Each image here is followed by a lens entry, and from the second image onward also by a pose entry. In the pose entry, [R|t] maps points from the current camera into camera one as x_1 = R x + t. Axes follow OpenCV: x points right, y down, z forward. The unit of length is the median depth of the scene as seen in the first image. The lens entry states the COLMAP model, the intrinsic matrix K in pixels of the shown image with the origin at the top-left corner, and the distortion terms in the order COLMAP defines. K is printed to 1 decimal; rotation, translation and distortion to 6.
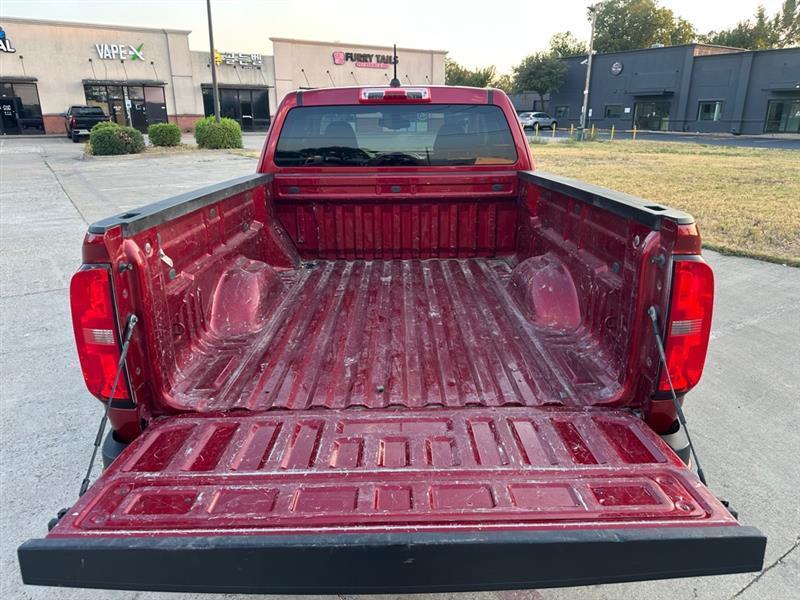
lens RADIAL K [[561.9, 0, 399.4], [0, 561.9, 304.8], [0, 0, 1]] dist [0.017663, -0.026938]
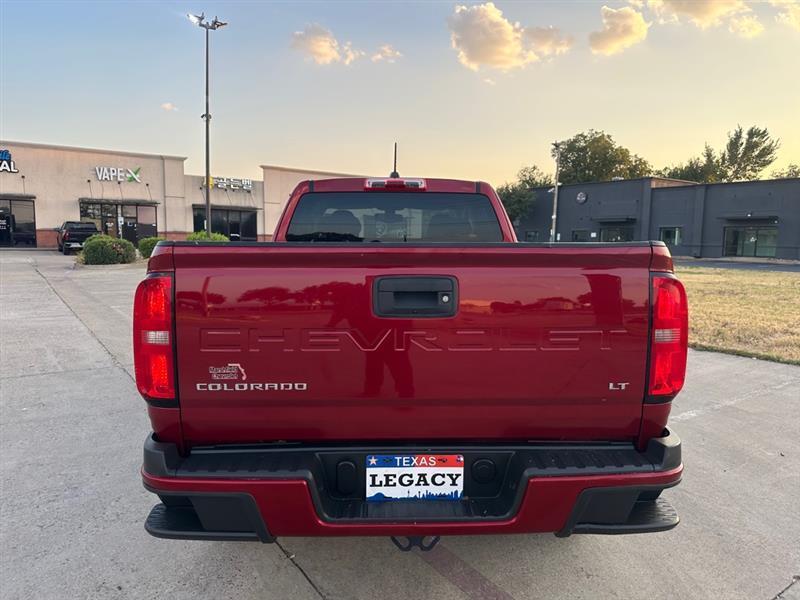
lens RADIAL K [[561.9, 0, 390.0], [0, 561.9, 302.9], [0, 0, 1]] dist [0.017663, -0.026938]
pose [[0.999664, 0.012752, 0.022547, -0.003480], [-0.007762, 0.977906, -0.208903, 0.008619], [-0.024712, 0.208658, 0.977676, -0.005373]]
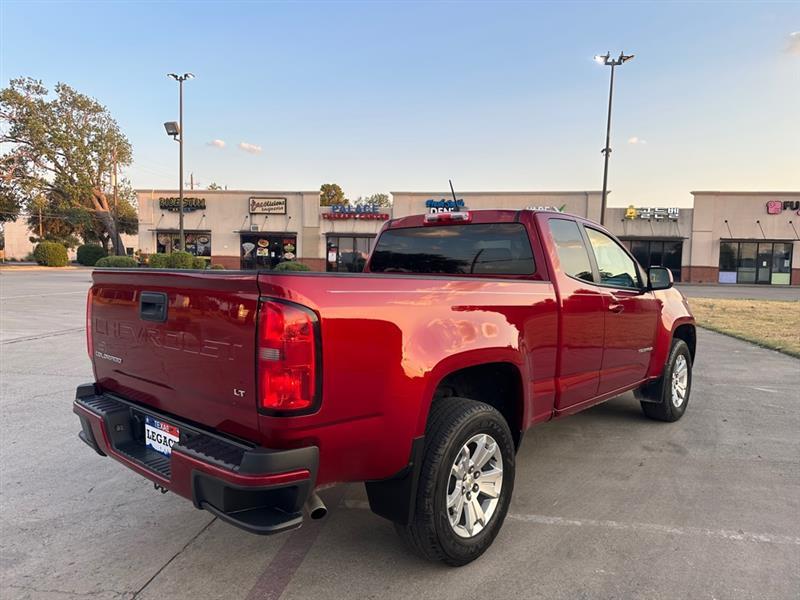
lens RADIAL K [[561.9, 0, 405.8], [0, 561.9, 302.6], [0, 0, 1]] dist [0.017663, -0.026938]
pose [[0.740830, 0.057230, -0.669250, 0.152105], [-0.227762, 0.958738, -0.170137, -0.005161], [0.631898, 0.278472, 0.723297, 0.029739]]
